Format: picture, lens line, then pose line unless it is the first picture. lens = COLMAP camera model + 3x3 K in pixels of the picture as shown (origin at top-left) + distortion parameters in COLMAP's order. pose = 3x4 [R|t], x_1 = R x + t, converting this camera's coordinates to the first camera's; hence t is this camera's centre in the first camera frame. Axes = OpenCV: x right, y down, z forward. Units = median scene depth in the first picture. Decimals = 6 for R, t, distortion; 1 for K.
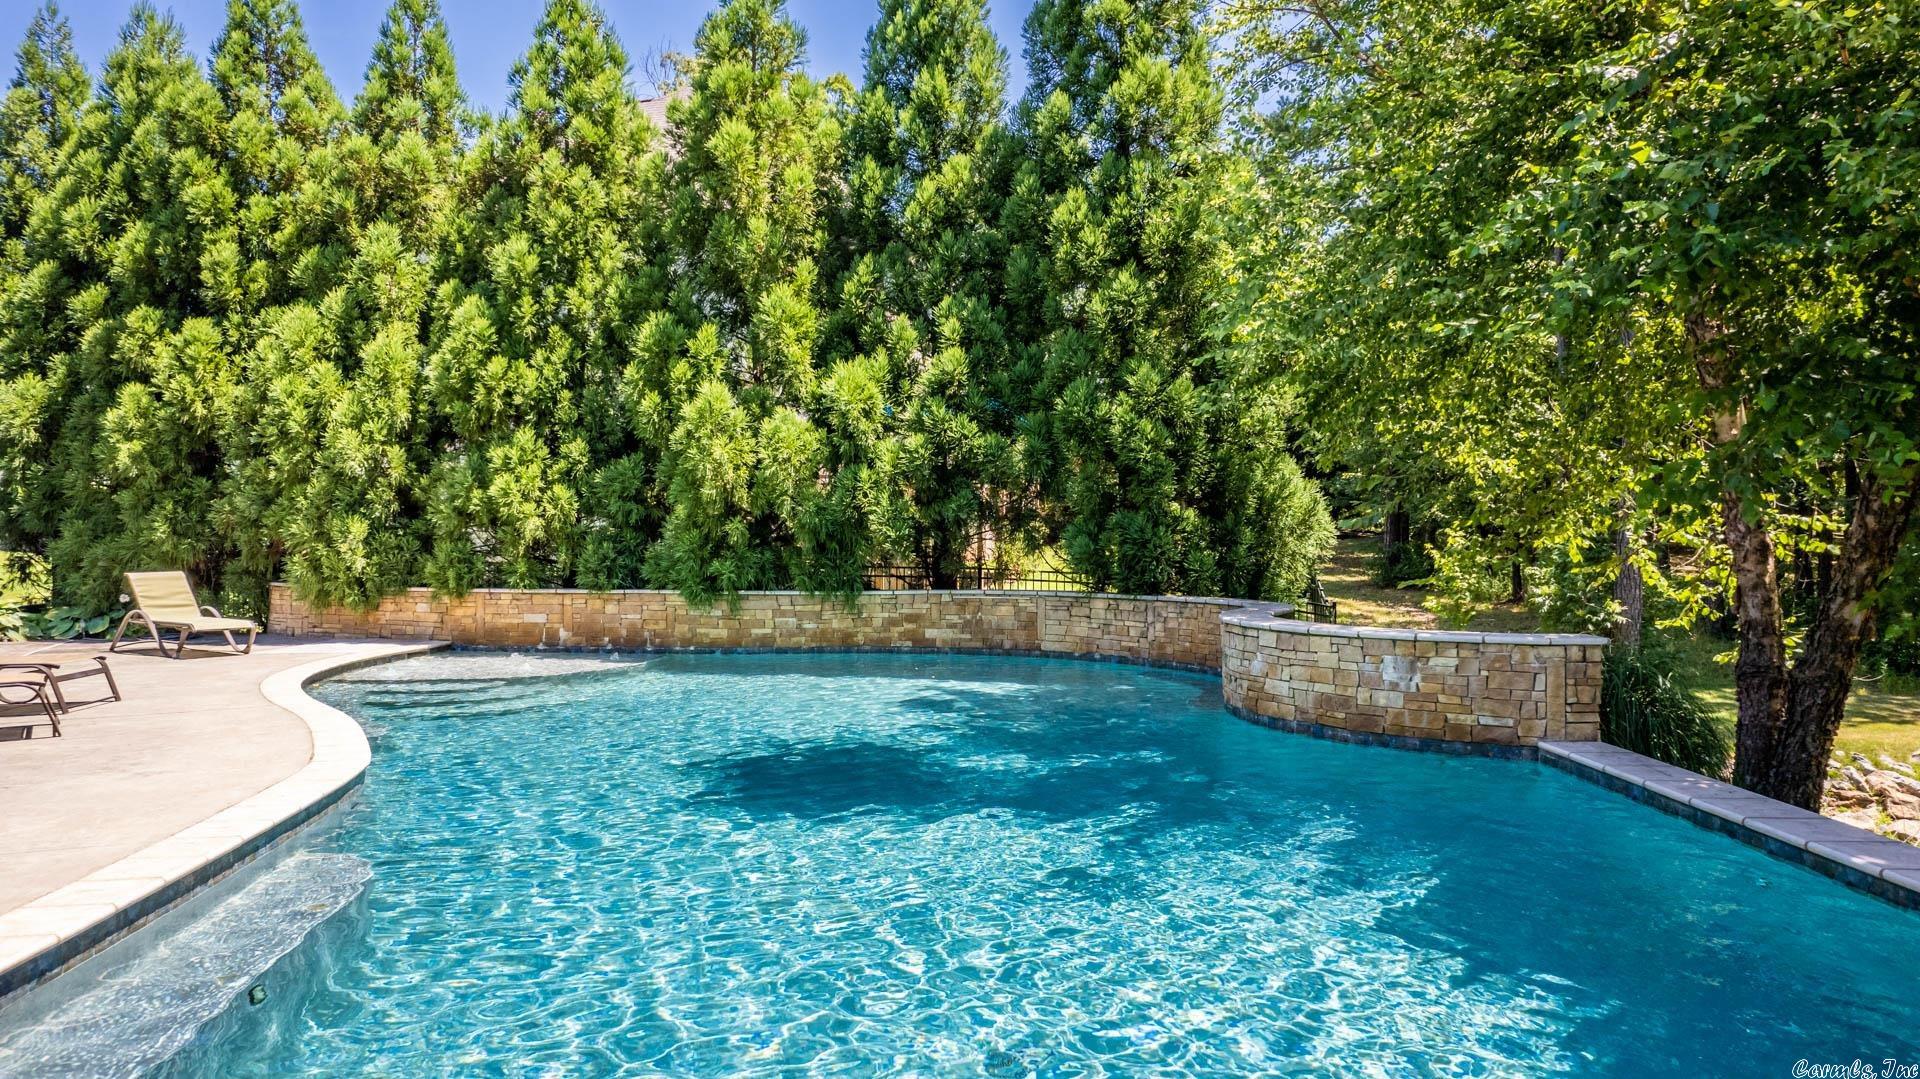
lens RADIAL K [[1228.2, 0, 986.8], [0, 1228.2, 539.1], [0, 0, 1]] dist [-0.074078, 0.067020]
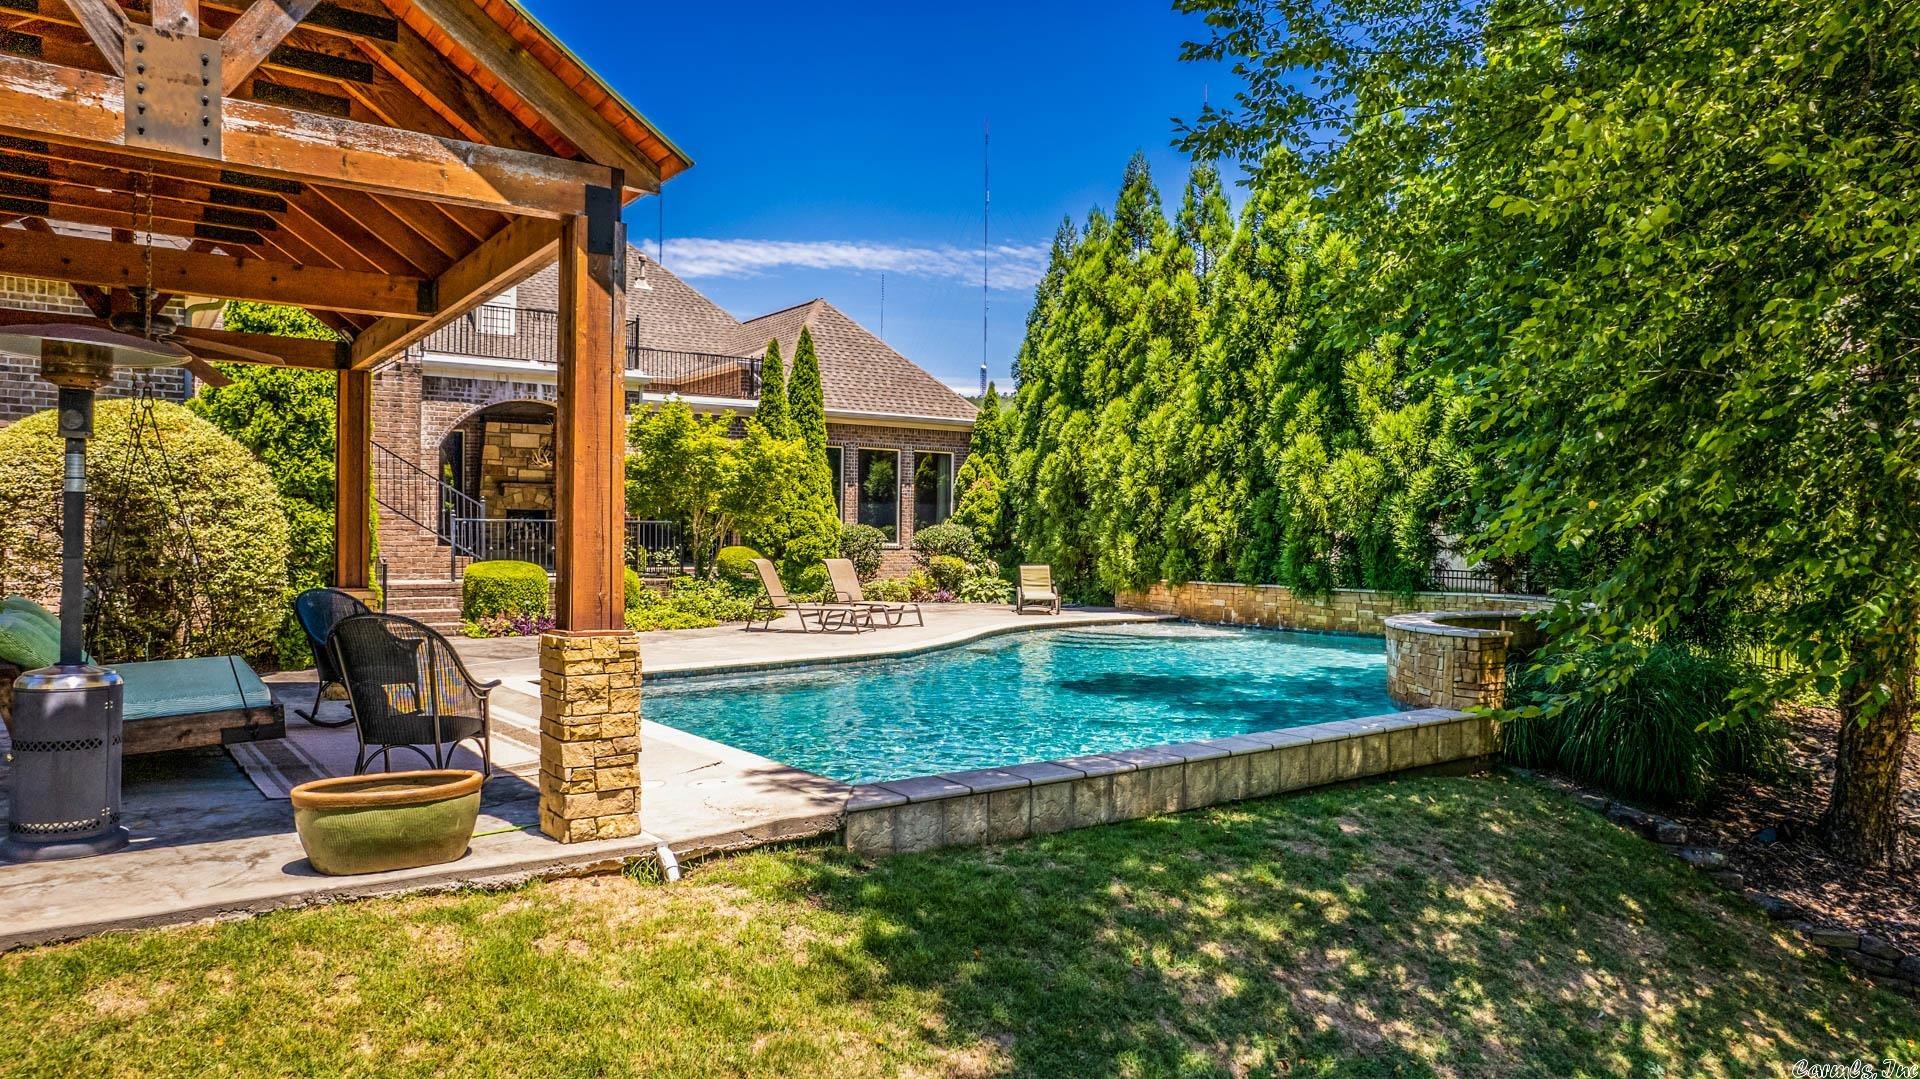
lens RADIAL K [[1228.2, 0, 986.8], [0, 1228.2, 539.1], [0, 0, 1]] dist [-0.074078, 0.067020]
pose [[0.601081, 0.002664, -0.799184, 0.627659], [-0.007316, 0.999971, -0.002170, -0.005512], [0.799155, 0.007152, 0.601083, -0.098993]]
